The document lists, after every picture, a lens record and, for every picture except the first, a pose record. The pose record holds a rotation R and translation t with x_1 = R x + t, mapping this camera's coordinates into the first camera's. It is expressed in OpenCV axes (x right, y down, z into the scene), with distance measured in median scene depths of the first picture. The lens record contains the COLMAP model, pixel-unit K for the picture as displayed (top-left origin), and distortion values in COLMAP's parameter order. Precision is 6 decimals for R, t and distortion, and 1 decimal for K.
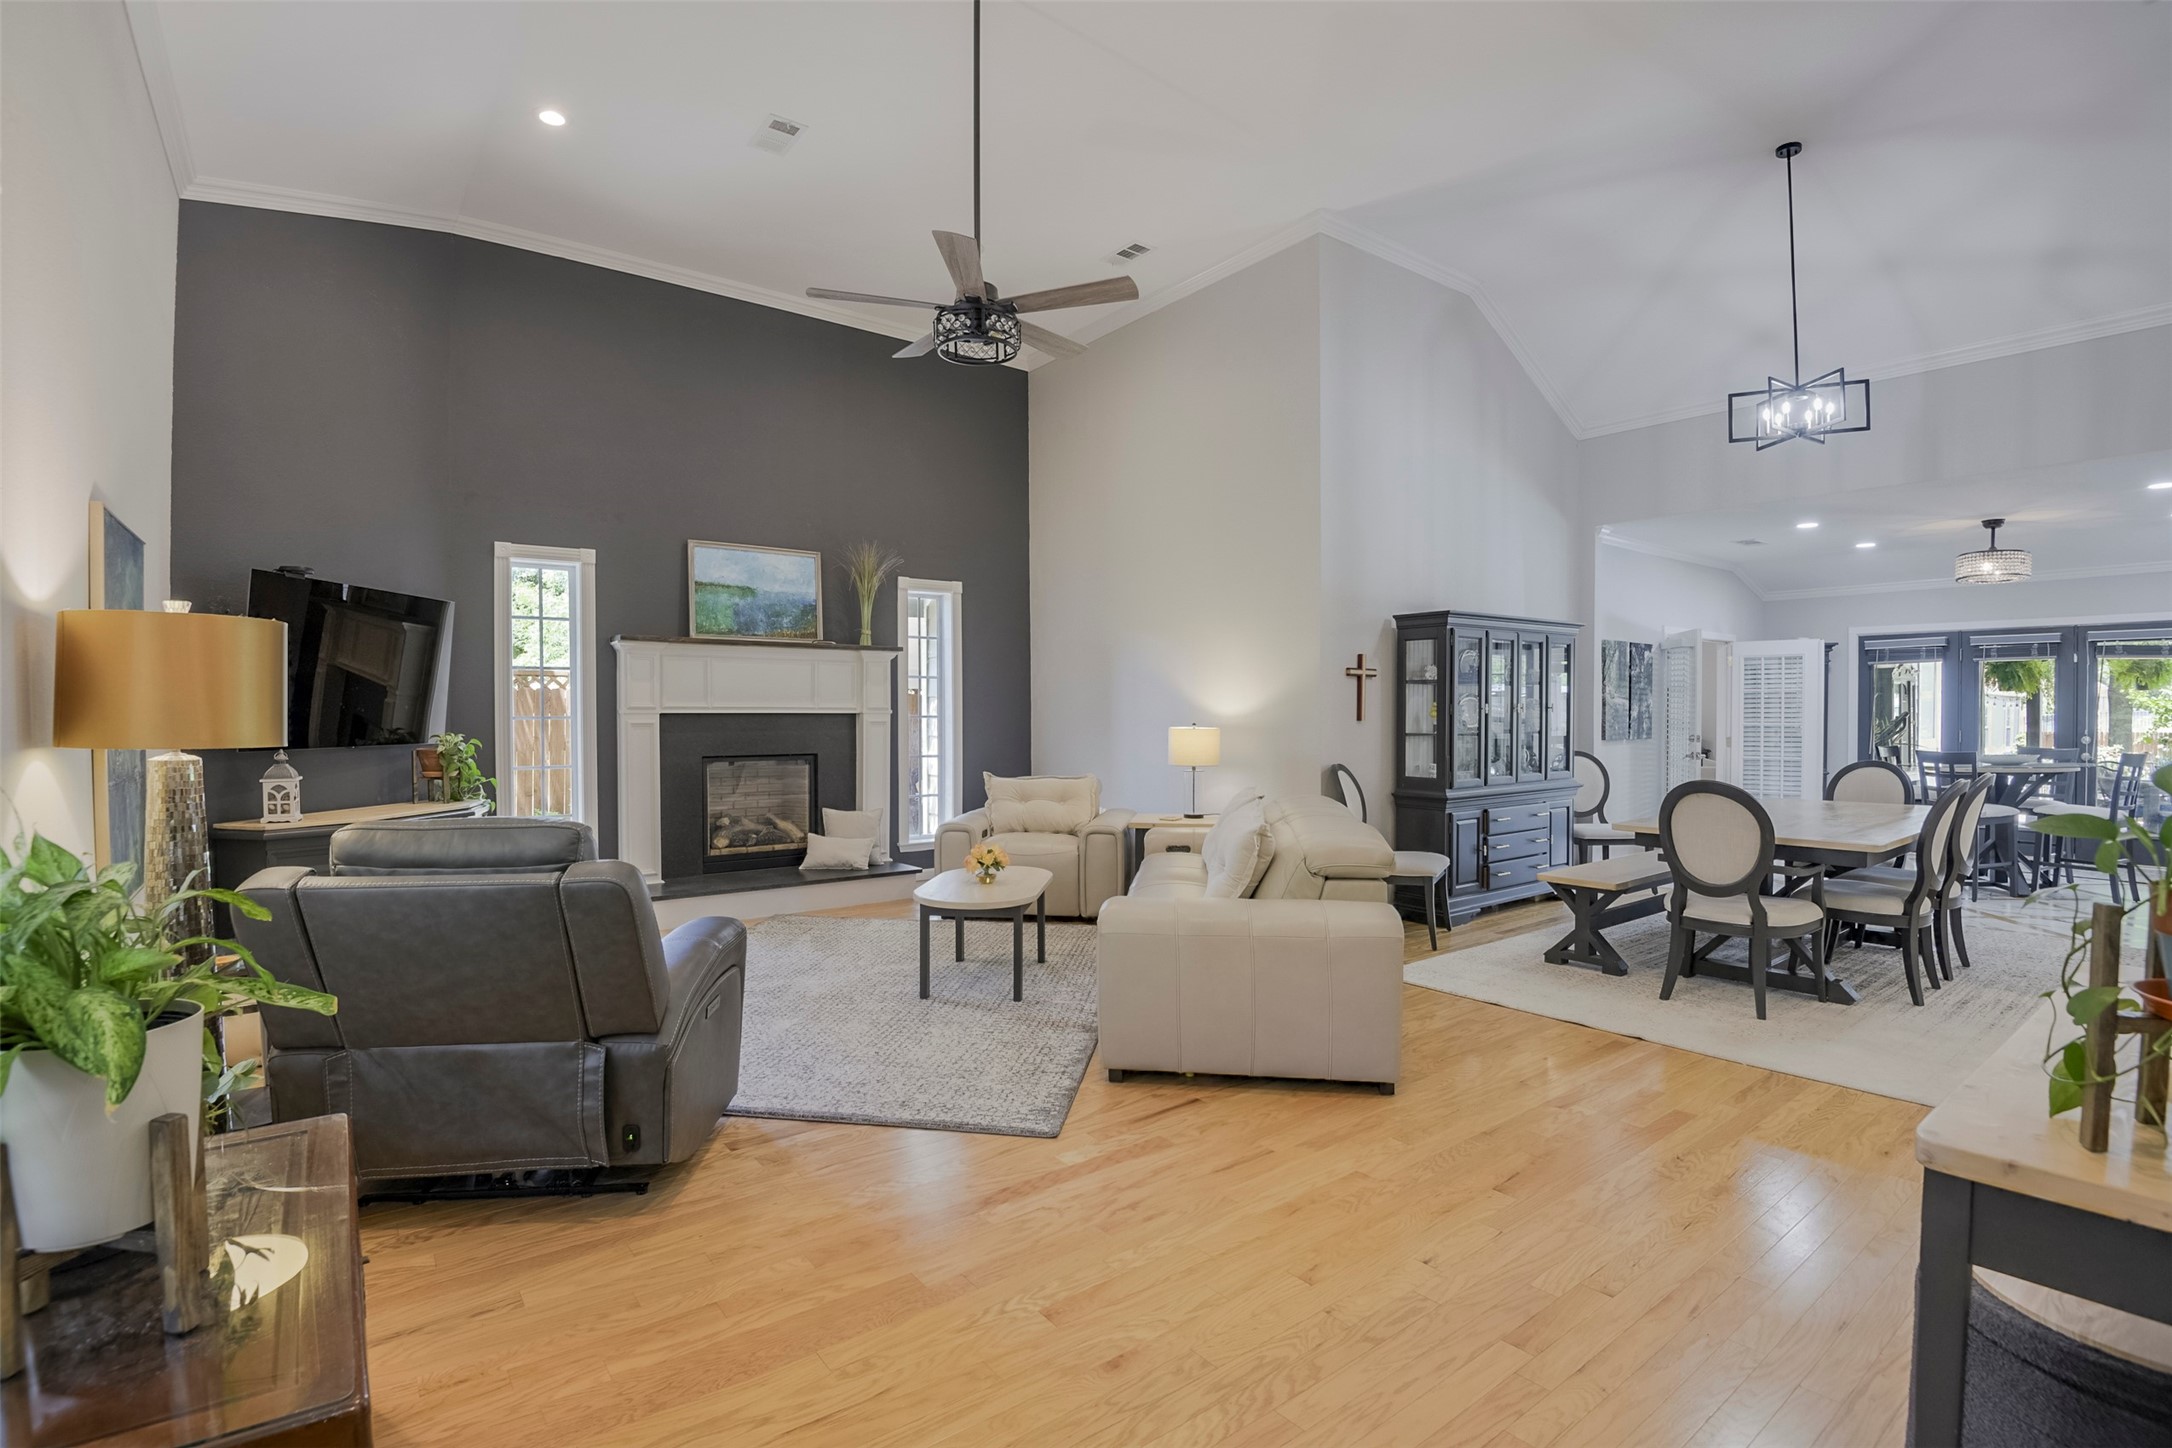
lens RADIAL K [[986.1, 0, 1106.1], [0, 986.1, 734.3], [0, 0, 1]] dist [0.001063, -0.010344]
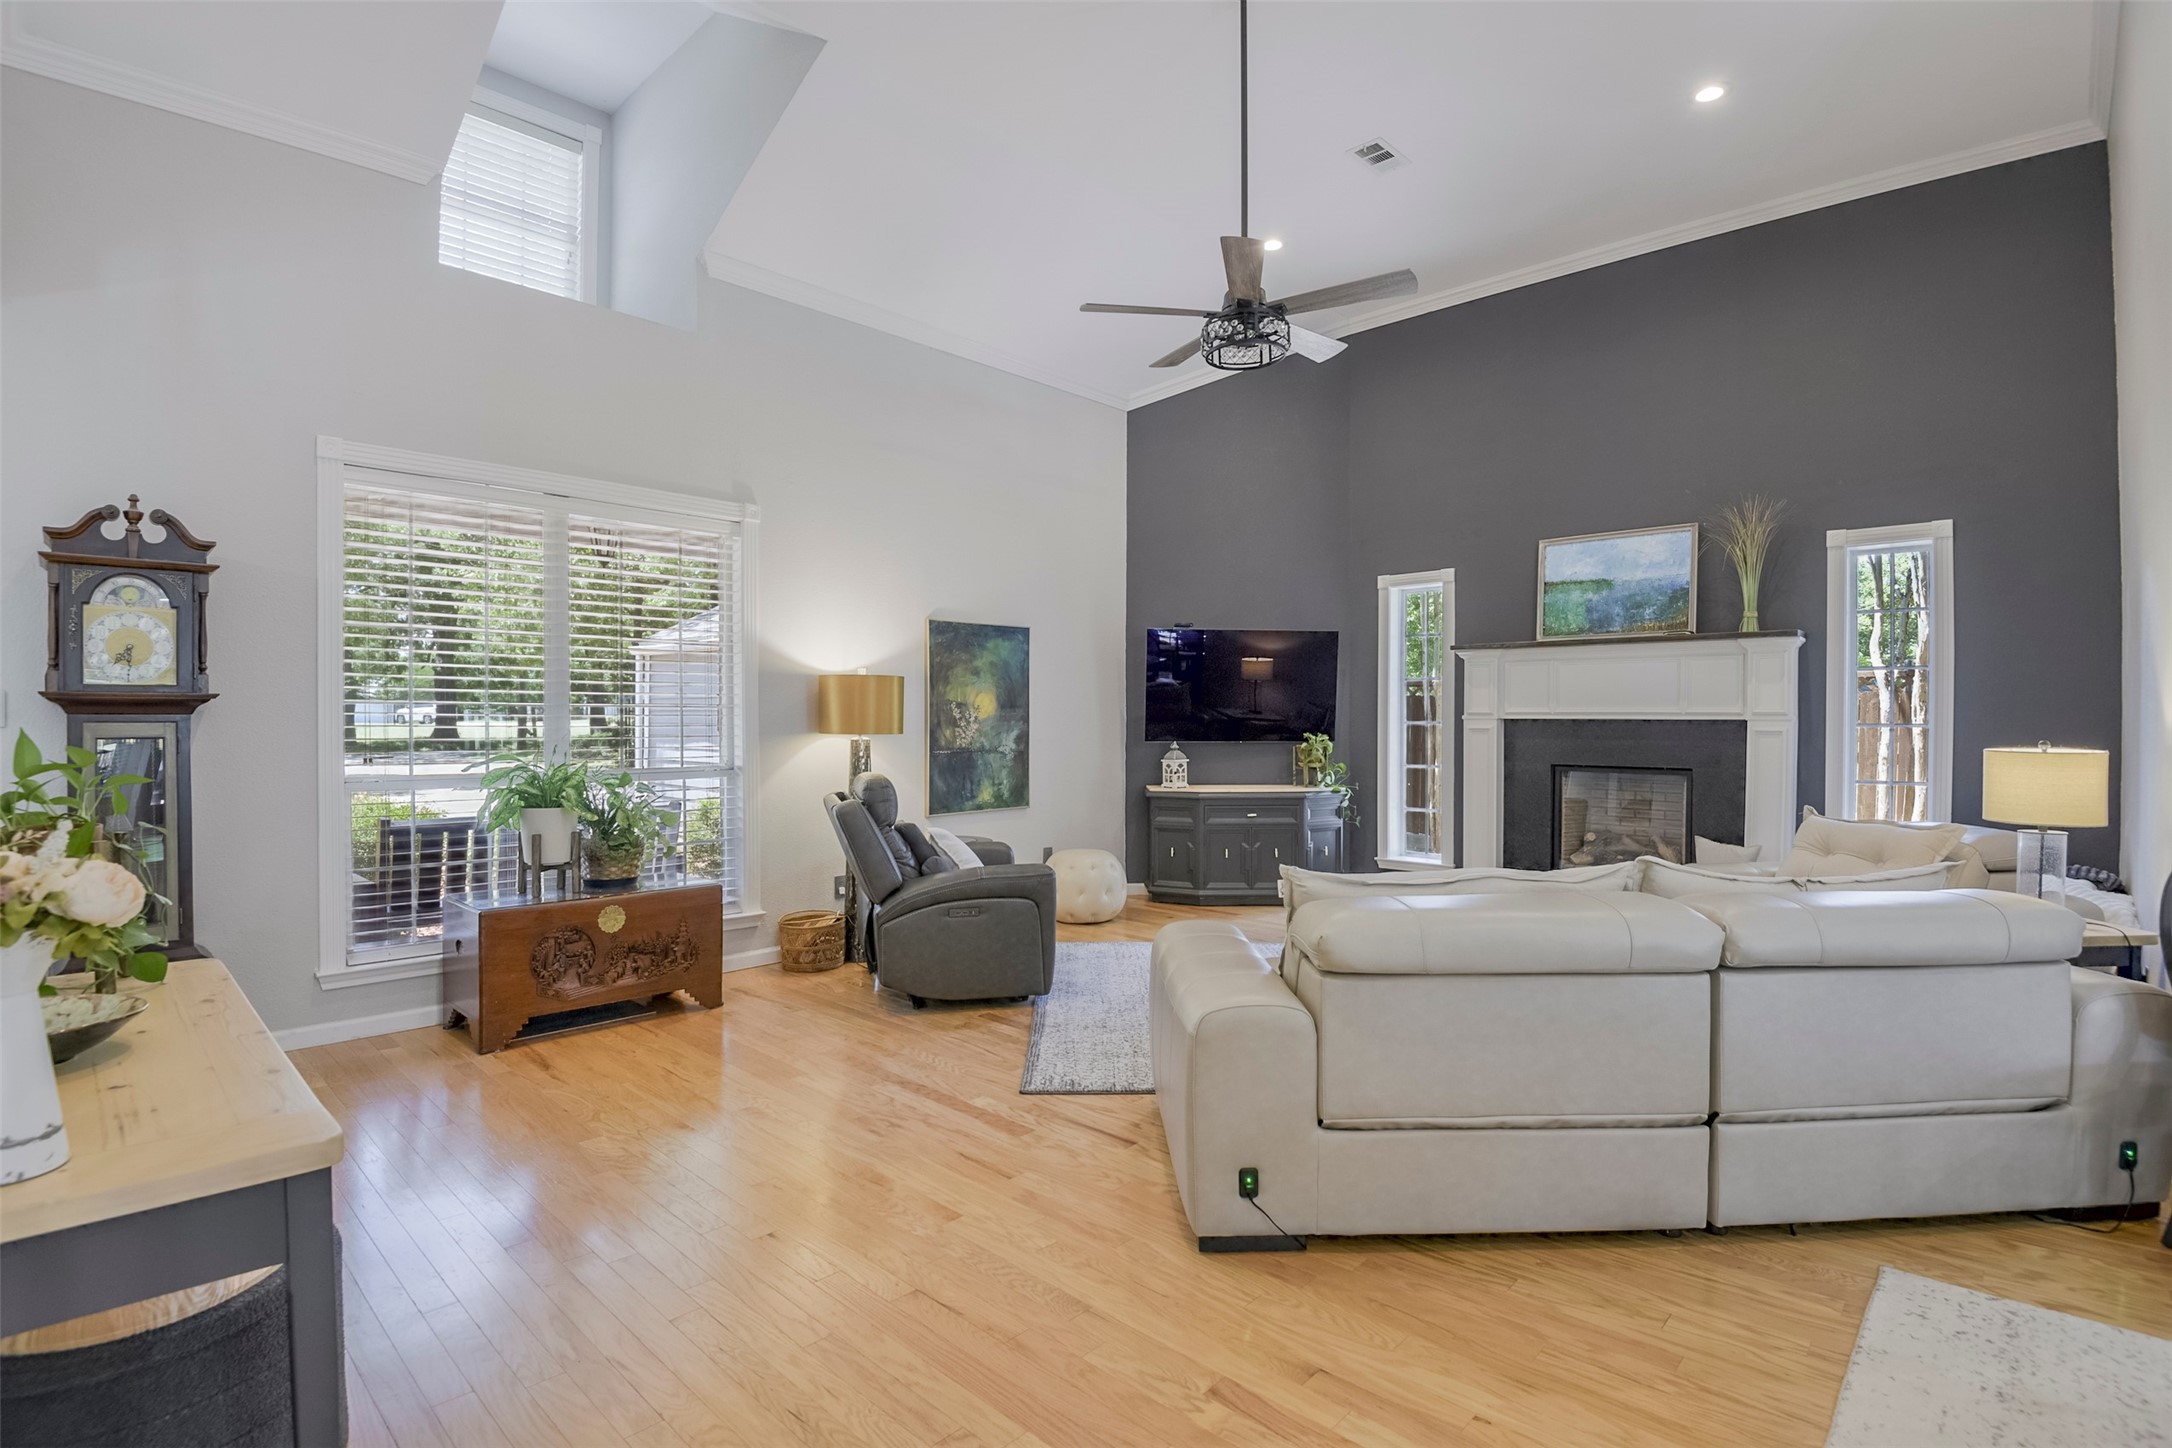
lens RADIAL K [[1051.7, 0, 1086.0], [0, 1051.7, 724.0], [0, 0, 1]] dist [-0.031184, -0.000006]
pose [[0.148386, 0.001170, -0.988929, 0.521591], [-0.029019, 0.999574, -0.003172, -0.001337], [0.988504, 0.029168, 0.148357, 0.413471]]
